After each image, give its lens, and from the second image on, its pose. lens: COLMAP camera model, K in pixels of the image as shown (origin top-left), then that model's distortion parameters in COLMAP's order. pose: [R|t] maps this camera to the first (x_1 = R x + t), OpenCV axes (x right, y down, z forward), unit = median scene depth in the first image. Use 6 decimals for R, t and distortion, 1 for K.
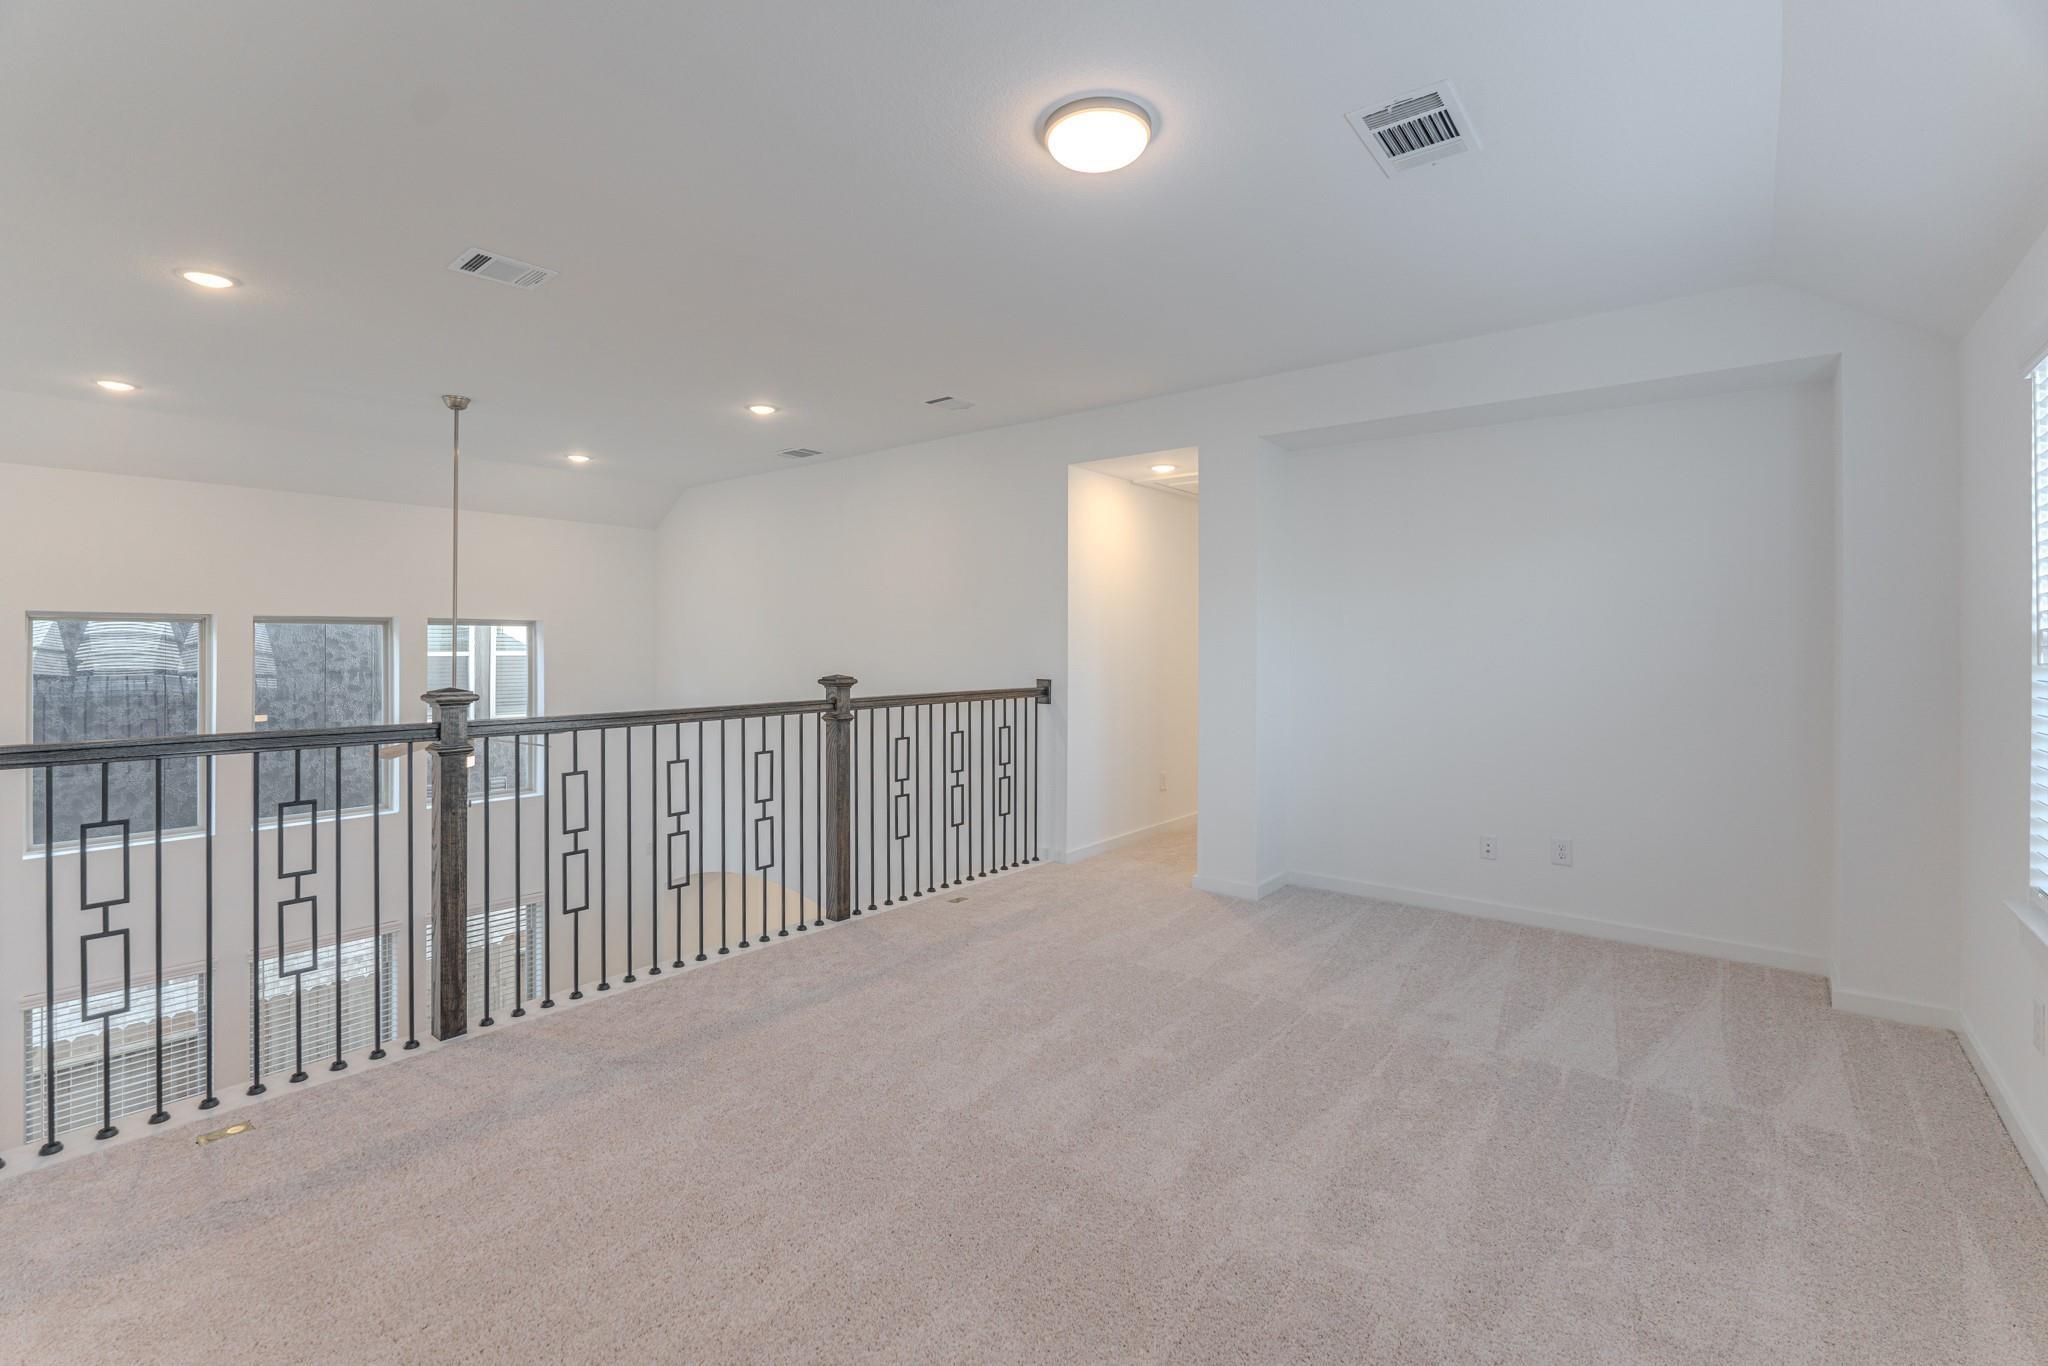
lens RADIAL K [[902.7, 0, 1024.0], [0, 902.7, 683.0], [0, 0, 1]] dist [0.001623, -0.000157]
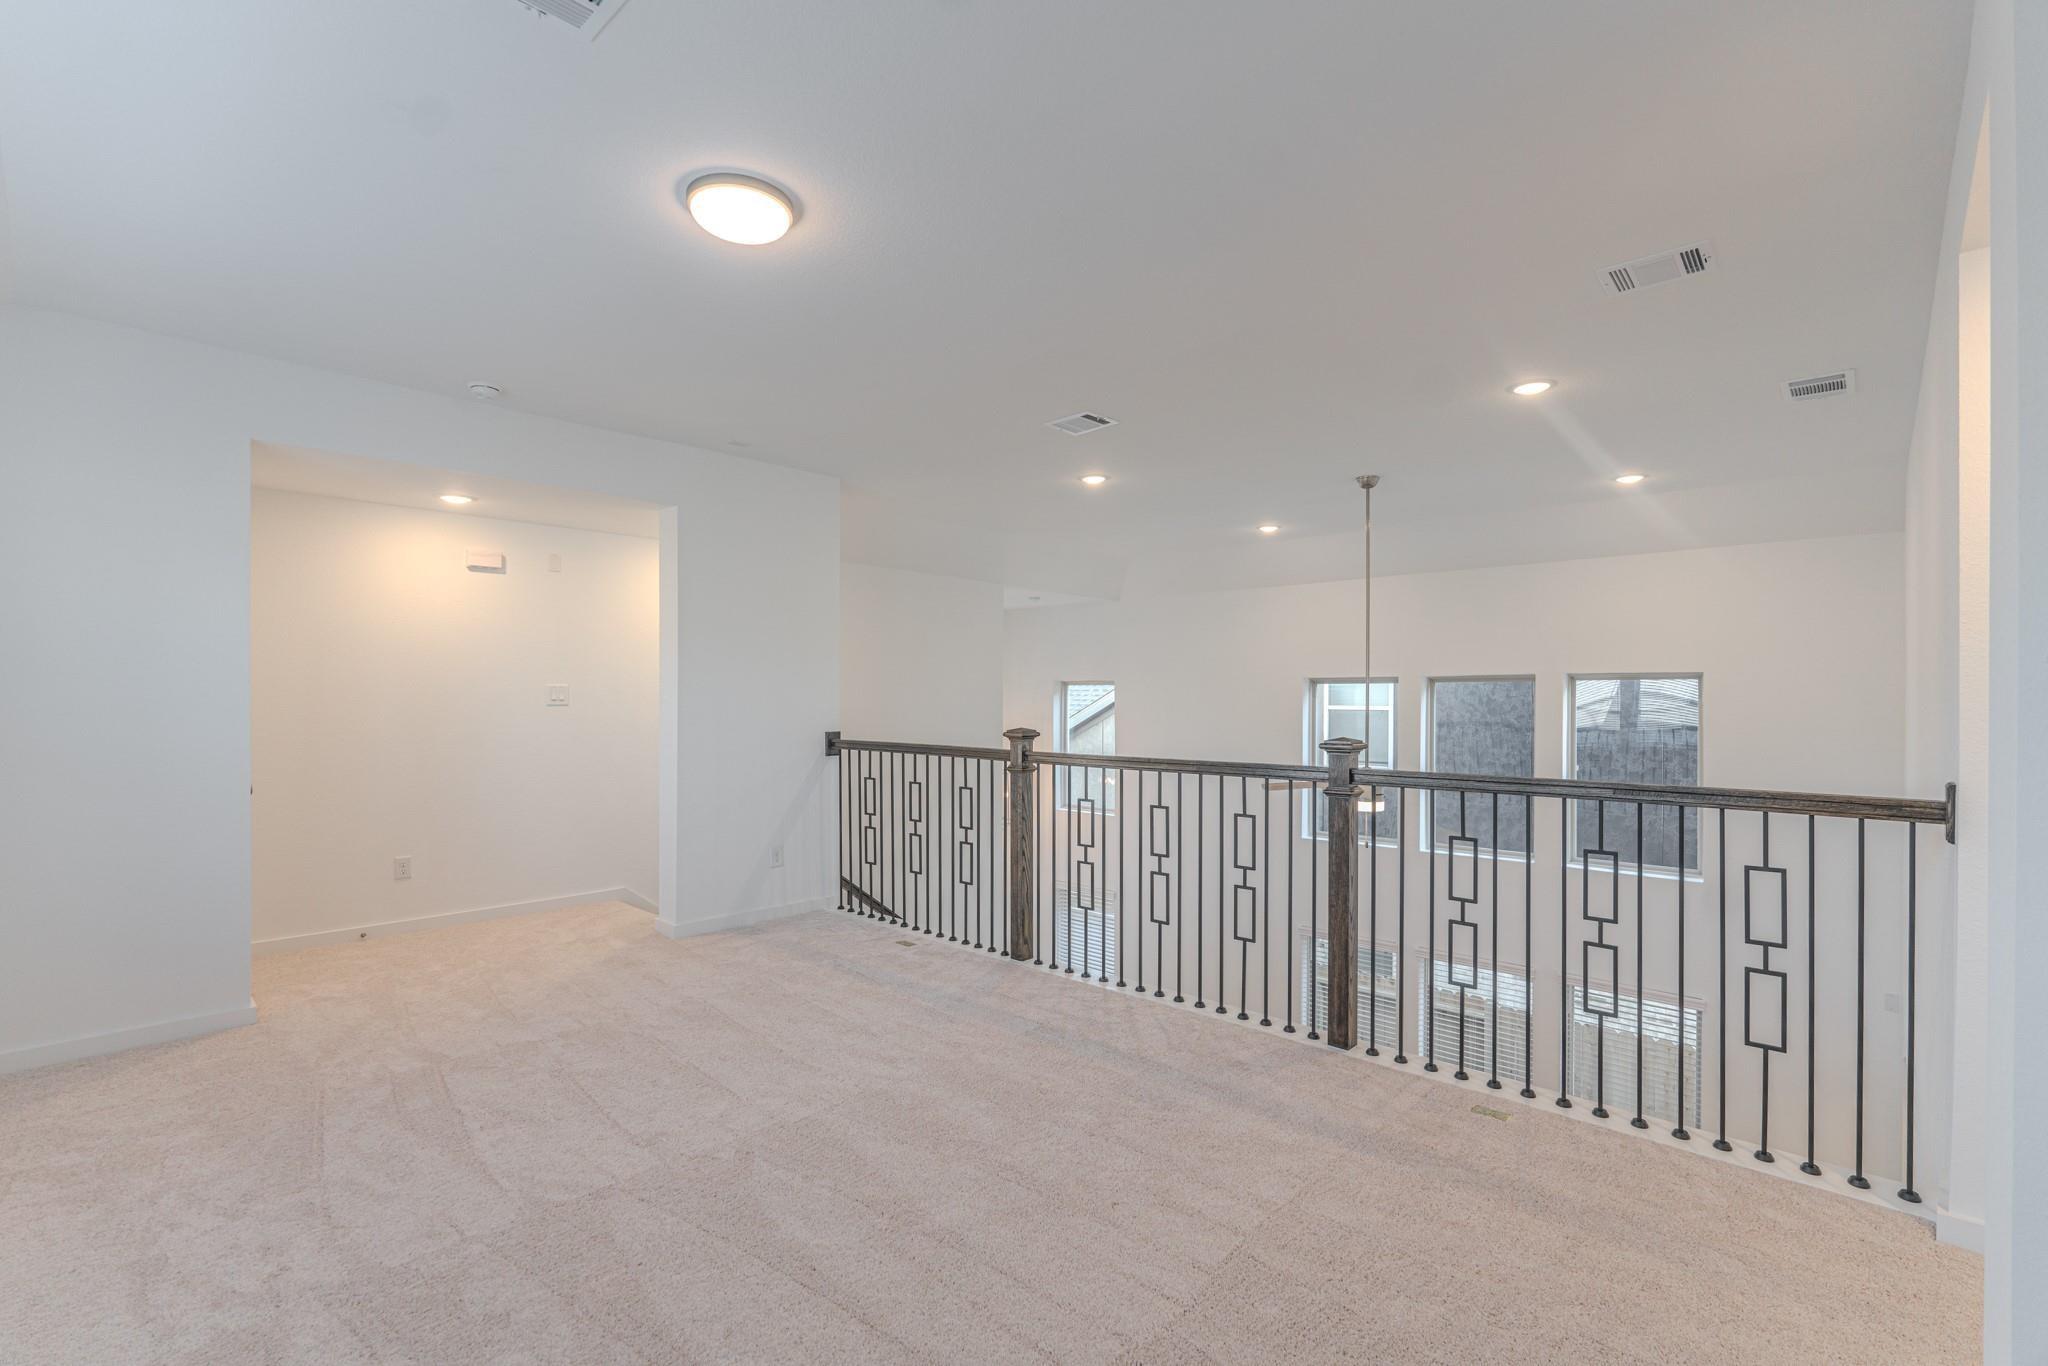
lens RADIAL K [[942.0, 0, 1023.4], [0, 942.0, 692.5], [0, 0, 1]] dist [-0.018433, 0.000354]
pose [[-0.105292, -0.006029, -0.994423, 0.568213], [-0.044338, 0.999016, -0.001362, -0.031035], [0.993452, 0.043948, -0.105455, 0.704036]]
